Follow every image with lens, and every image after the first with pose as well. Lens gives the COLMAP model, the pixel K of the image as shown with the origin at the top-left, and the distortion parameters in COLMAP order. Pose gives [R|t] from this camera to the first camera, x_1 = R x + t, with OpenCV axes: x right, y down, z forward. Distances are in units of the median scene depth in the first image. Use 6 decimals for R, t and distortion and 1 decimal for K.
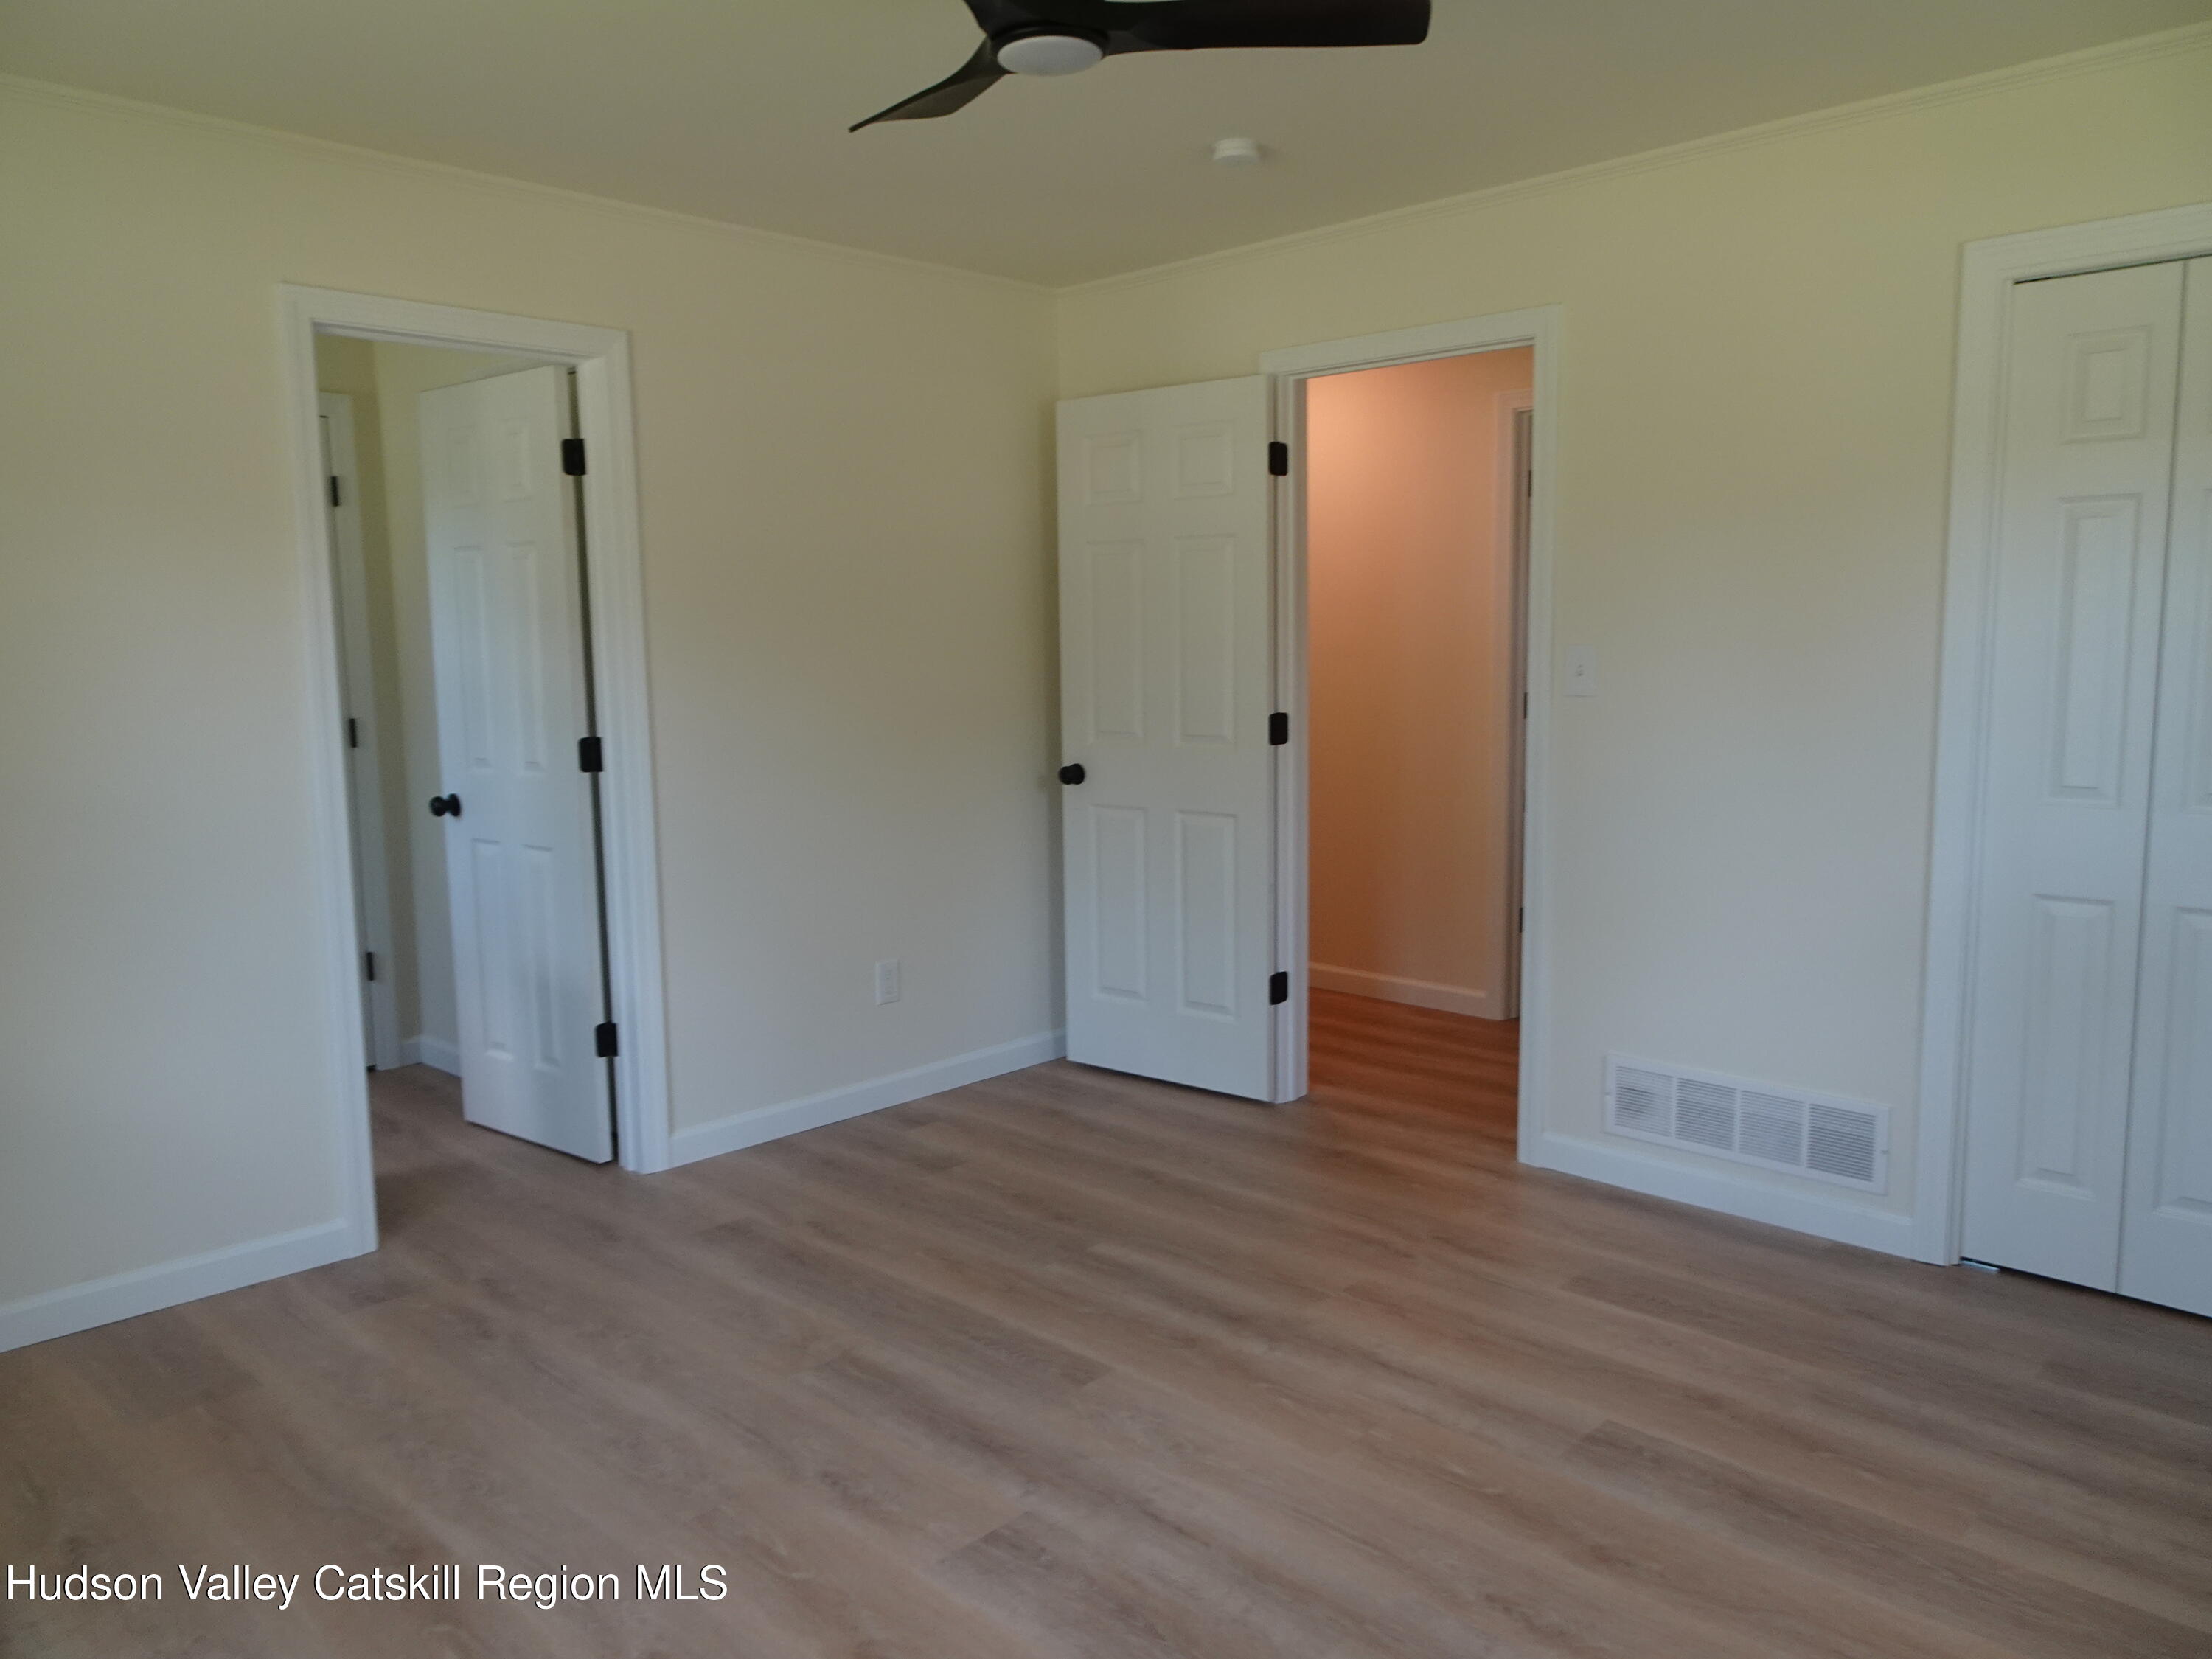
lens RADIAL K [[1582.3, 0, 1106.0], [0, 1582.3, 829.5], [0, 0, 1]] dist [0.000118, 0.001729]
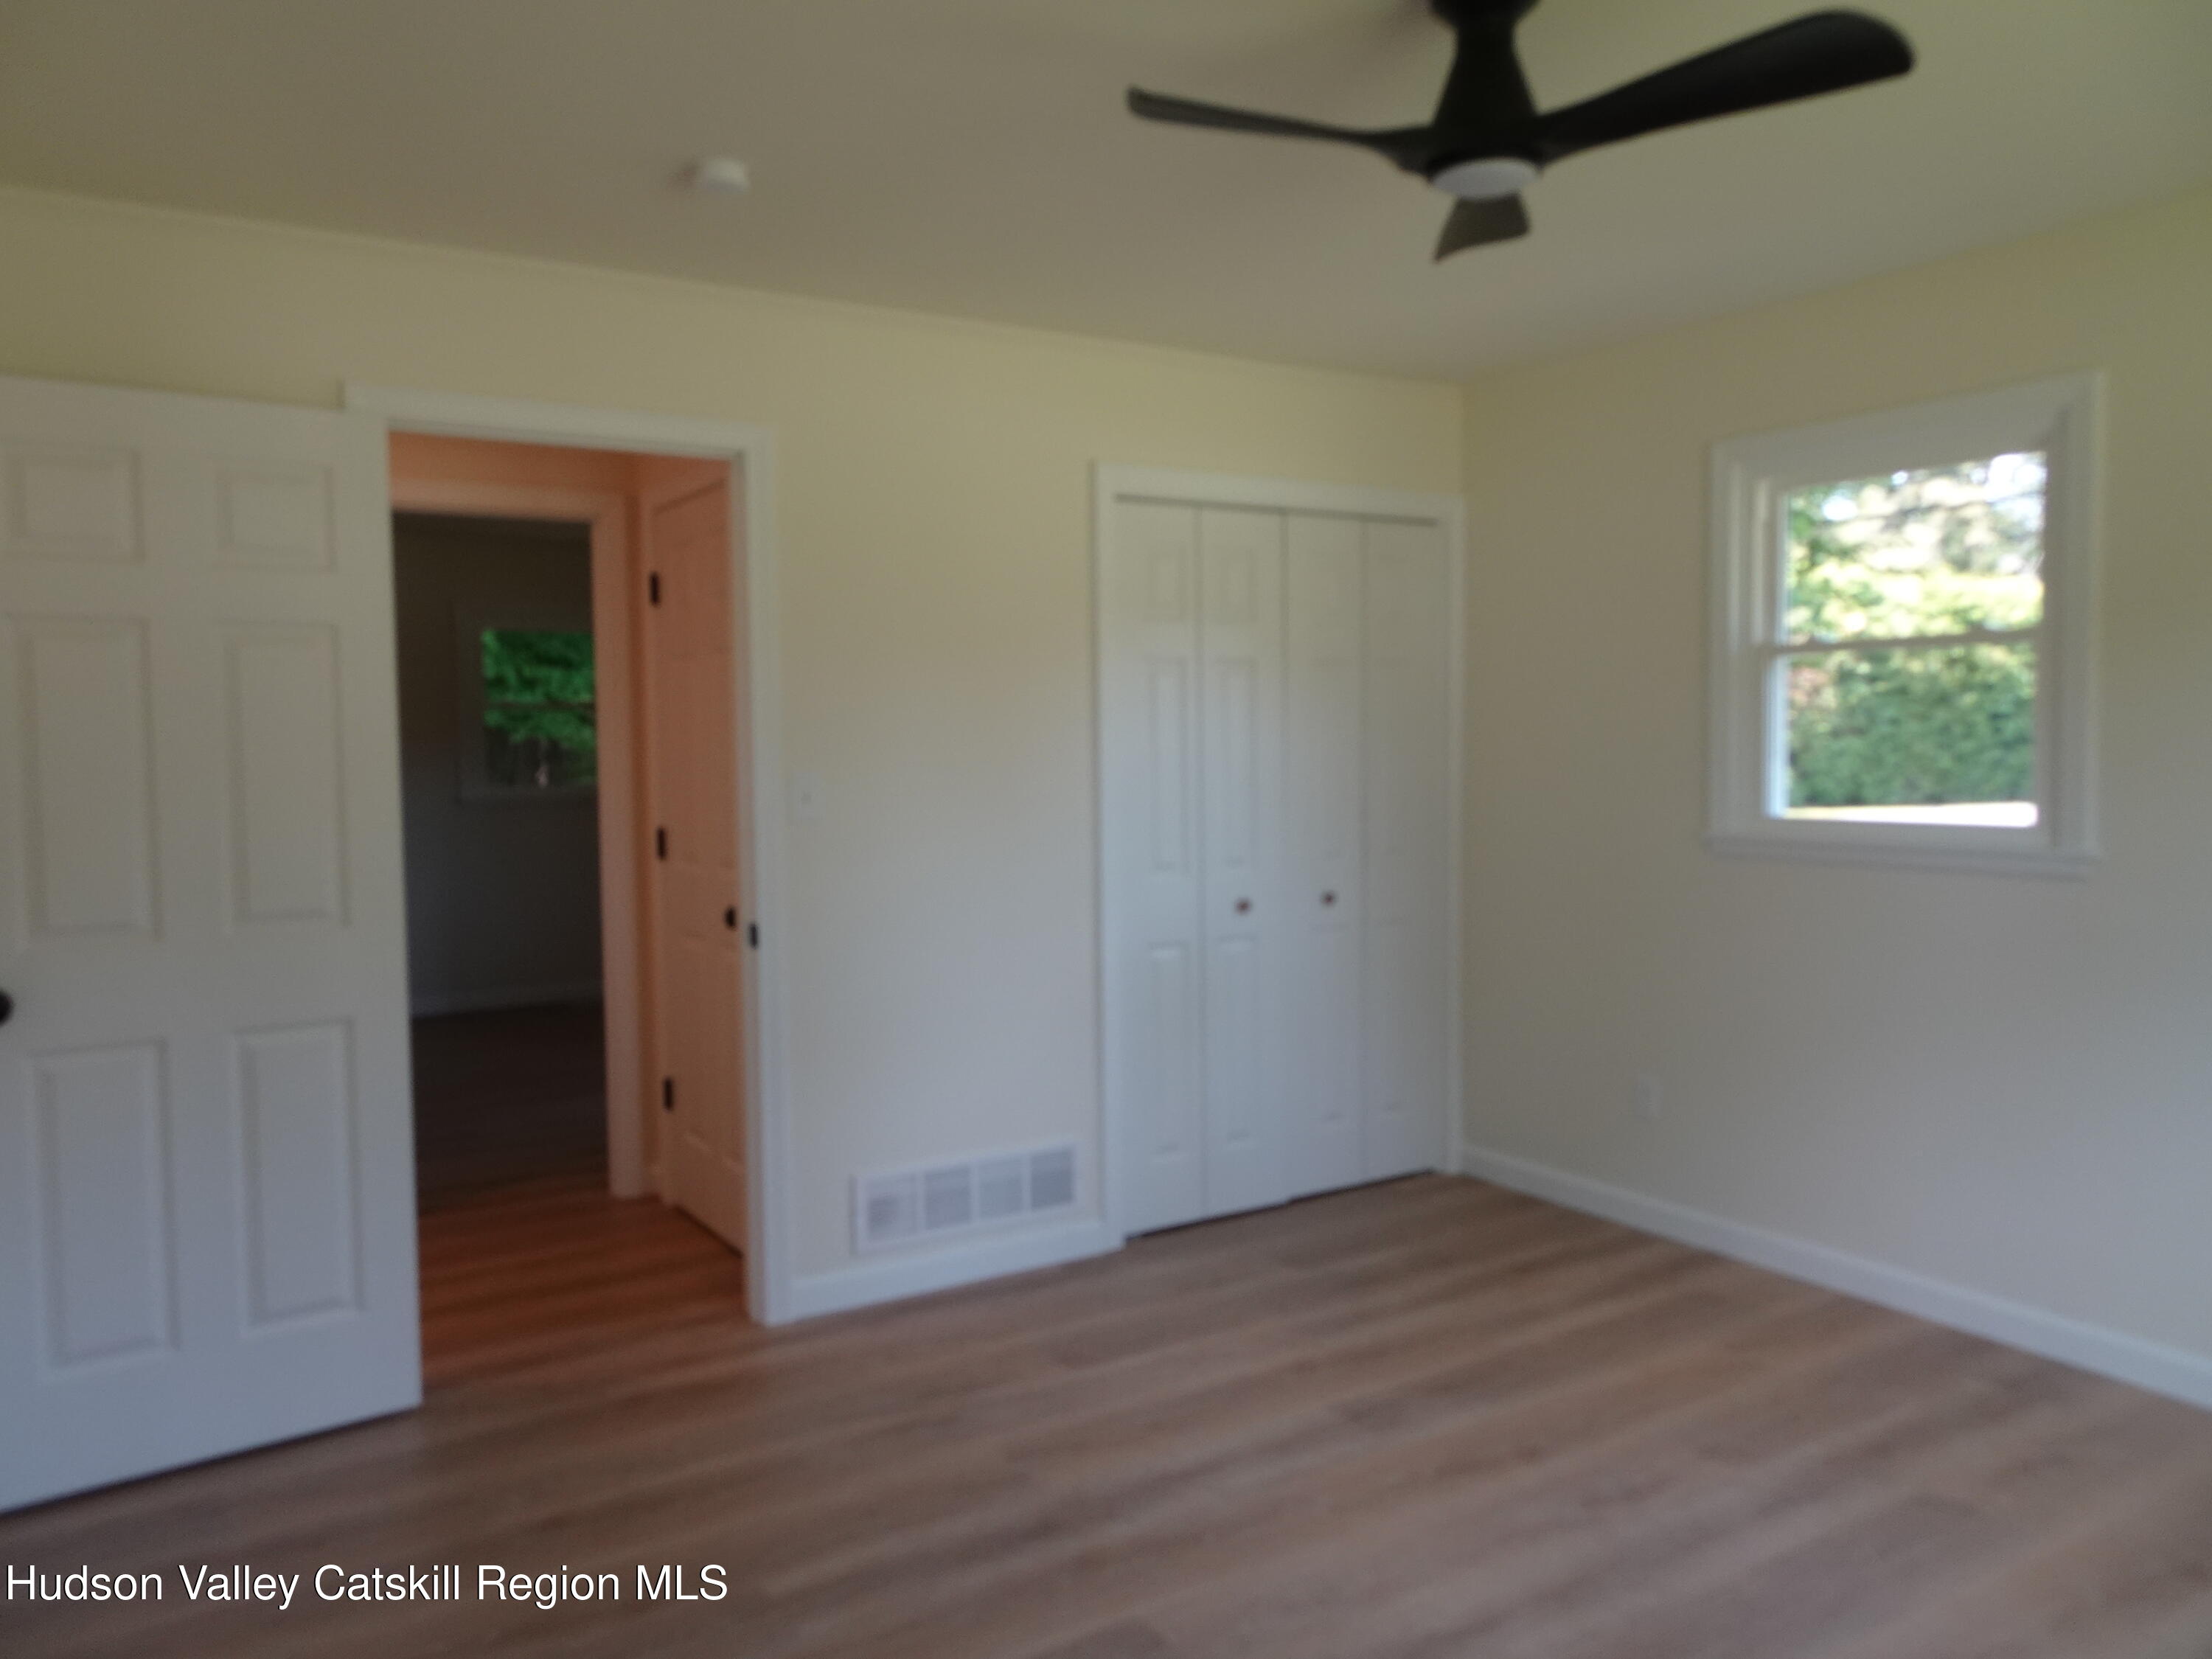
lens RADIAL K [[1582.3, 0, 1106.0], [0, 1582.3, 829.5], [0, 0, 1]] dist [0.000118, 0.001729]
pose [[0.236617, -0.044142, 0.970600, -0.694206], [0.133531, 0.990966, 0.012515, -0.075280], [-0.962383, 0.126644, 0.240374, 0.663200]]
